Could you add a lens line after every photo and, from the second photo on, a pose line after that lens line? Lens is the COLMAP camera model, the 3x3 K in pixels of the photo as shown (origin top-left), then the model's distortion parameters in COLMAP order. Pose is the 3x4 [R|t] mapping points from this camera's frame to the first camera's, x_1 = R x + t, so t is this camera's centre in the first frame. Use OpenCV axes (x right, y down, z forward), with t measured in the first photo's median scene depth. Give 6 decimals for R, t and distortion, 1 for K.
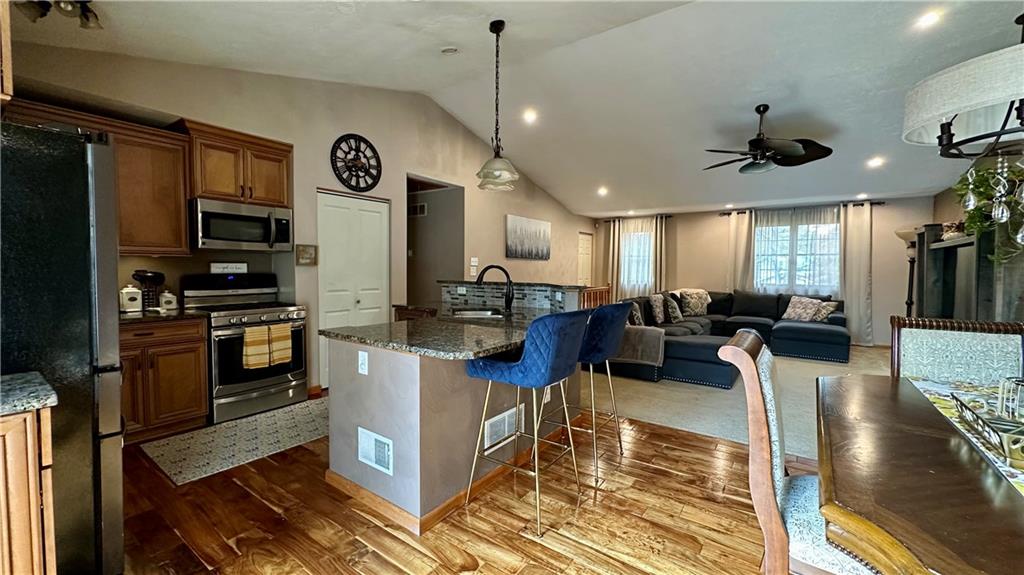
lens RADIAL K [[408.9, 0, 512.8], [0, 408.9, 287.6], [0, 0, 1]] dist [-0.003043, 0.000720]
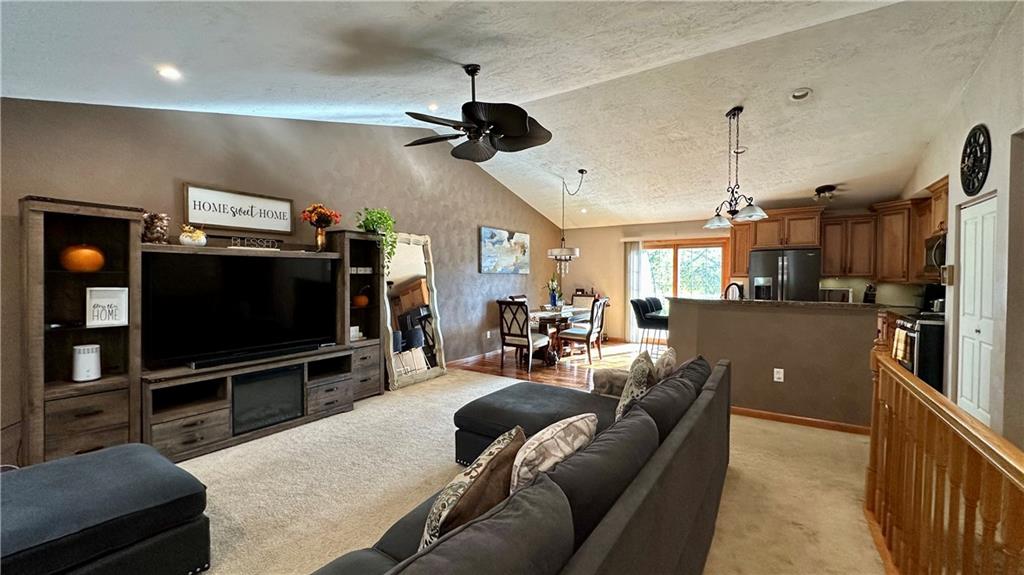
lens RADIAL K [[408.9, 0, 512.8], [0, 408.9, 287.6], [0, 0, 1]] dist [-0.003043, 0.000720]
pose [[-0.999220, -0.007830, -0.038705, 0.583743], [-0.010761, 0.997042, 0.076107, -0.106350], [0.037995, 0.076464, -0.996348, 1.828635]]
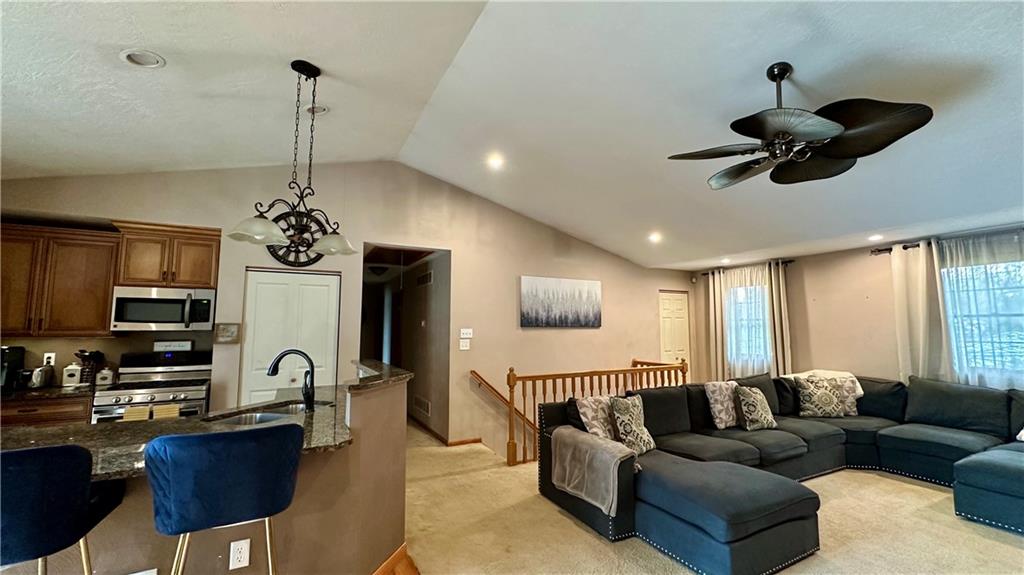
lens RADIAL K [[408.9, 0, 512.8], [0, 408.9, 287.6], [0, 0, 1]] dist [-0.003043, 0.000720]
pose [[0.892920, -0.052384, -0.447157, 0.535596], [-0.013362, 0.989687, -0.142624, -0.052205], [0.450017, 0.133327, 0.883011, 0.378122]]
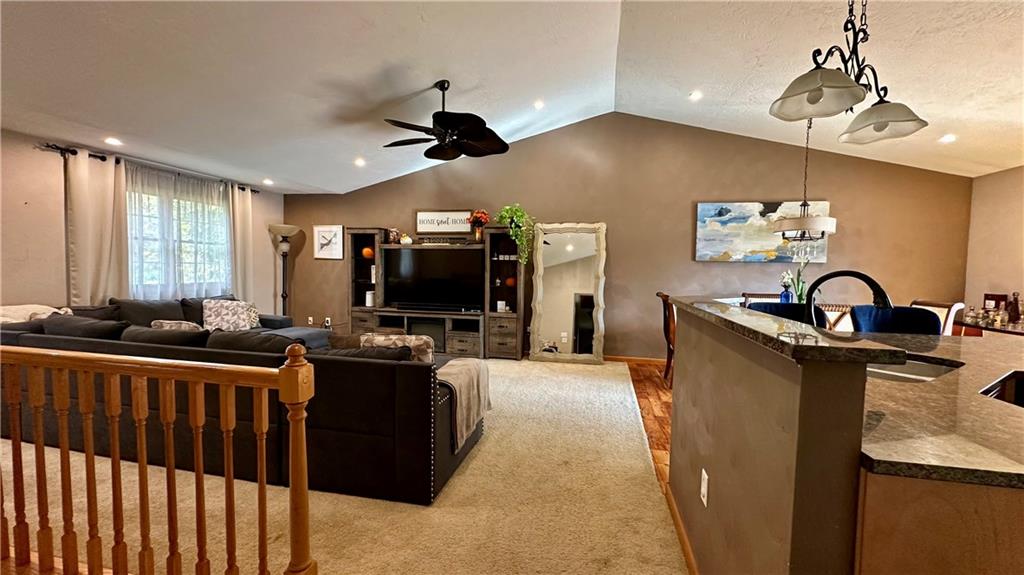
lens RADIAL K [[408.9, 0, 512.8], [0, 408.9, 287.6], [0, 0, 1]] dist [-0.003043, 0.000720]
pose [[-0.394332, -0.057185, 0.917187, -0.291285], [0.024043, 0.997078, 0.072503, -0.064668], [-0.918653, 0.050642, -0.391805, 1.273260]]
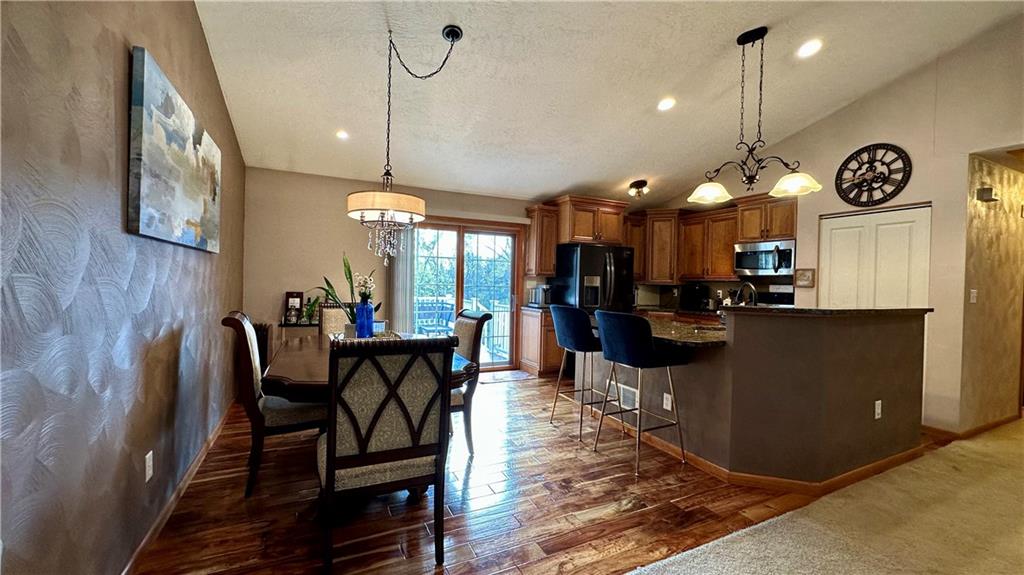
lens RADIAL K [[408.9, 0, 512.8], [0, 408.9, 287.6], [0, 0, 1]] dist [-0.003043, 0.000720]
pose [[-0.476131, -0.006899, -0.879347, 0.815466], [-0.068701, 0.997205, 0.029375, -0.026456], [0.876686, 0.074398, -0.475274, 0.762026]]
